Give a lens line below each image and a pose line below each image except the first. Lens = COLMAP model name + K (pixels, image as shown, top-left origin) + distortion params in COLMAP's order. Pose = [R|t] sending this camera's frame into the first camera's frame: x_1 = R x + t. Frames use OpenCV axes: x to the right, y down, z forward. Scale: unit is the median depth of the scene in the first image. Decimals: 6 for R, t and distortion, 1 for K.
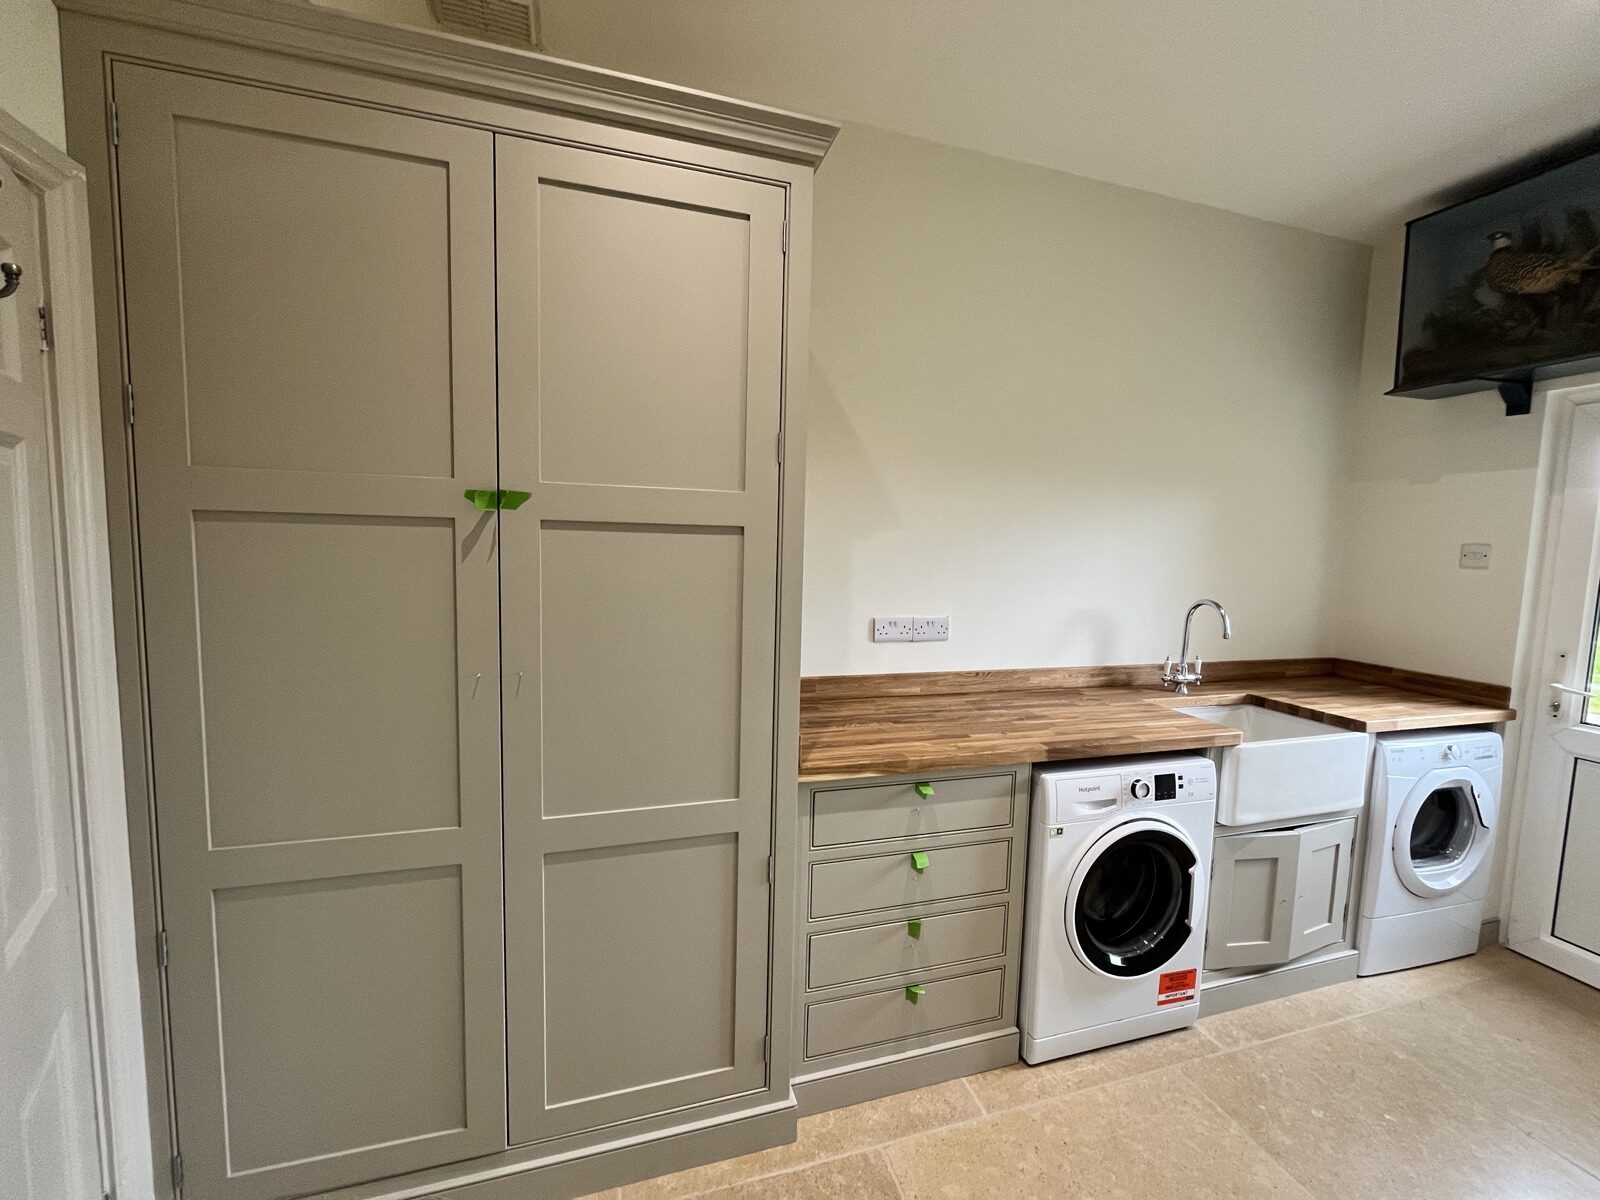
lens RADIAL K [[648.6, 0, 799.7], [0, 648.6, 598.8], [0, 0, 1]] dist [-0.003320, 0.000641]
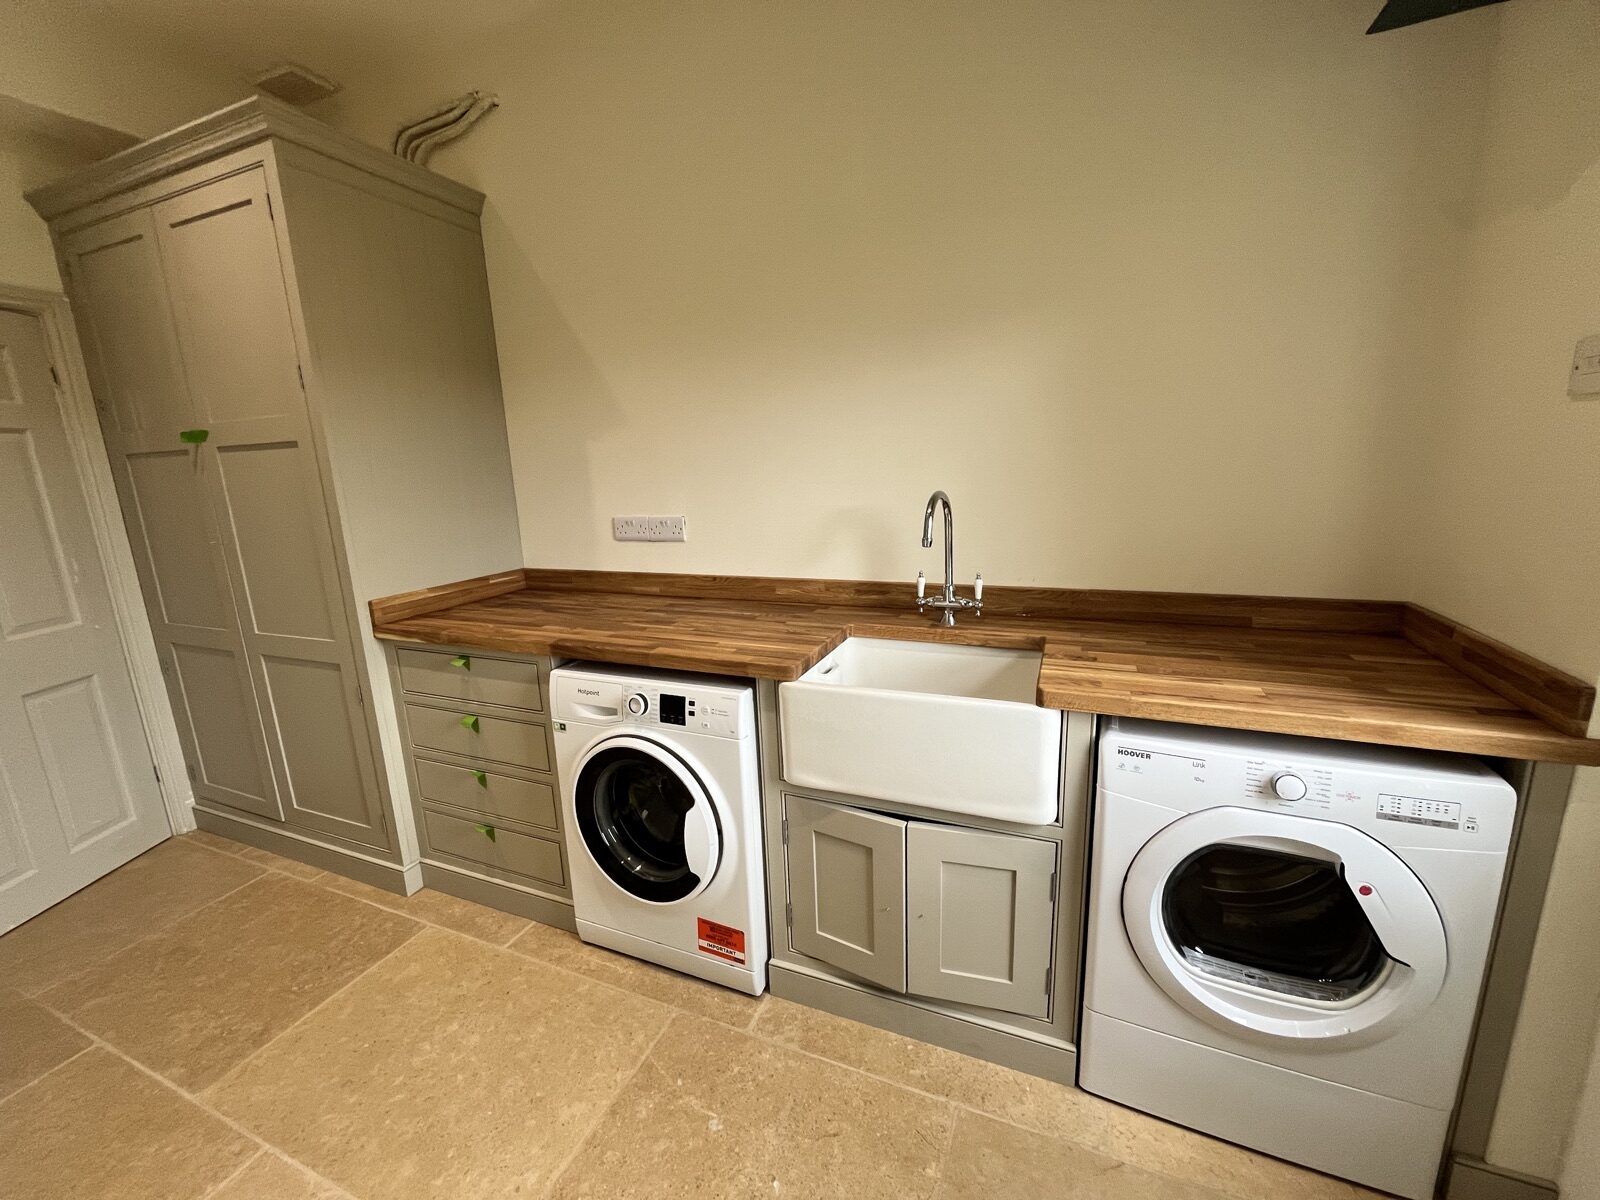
lens RADIAL K [[648.6, 0, 797.3], [0, 648.6, 600.0], [0, 0, 1]] dist [-0.003320, 0.000641]
pose [[0.766171, 0.079791, -0.637664, 1.094366], [-0.000439, 0.992327, 0.123642, 0.035095], [0.642636, -0.094451, 0.760327, 0.415430]]
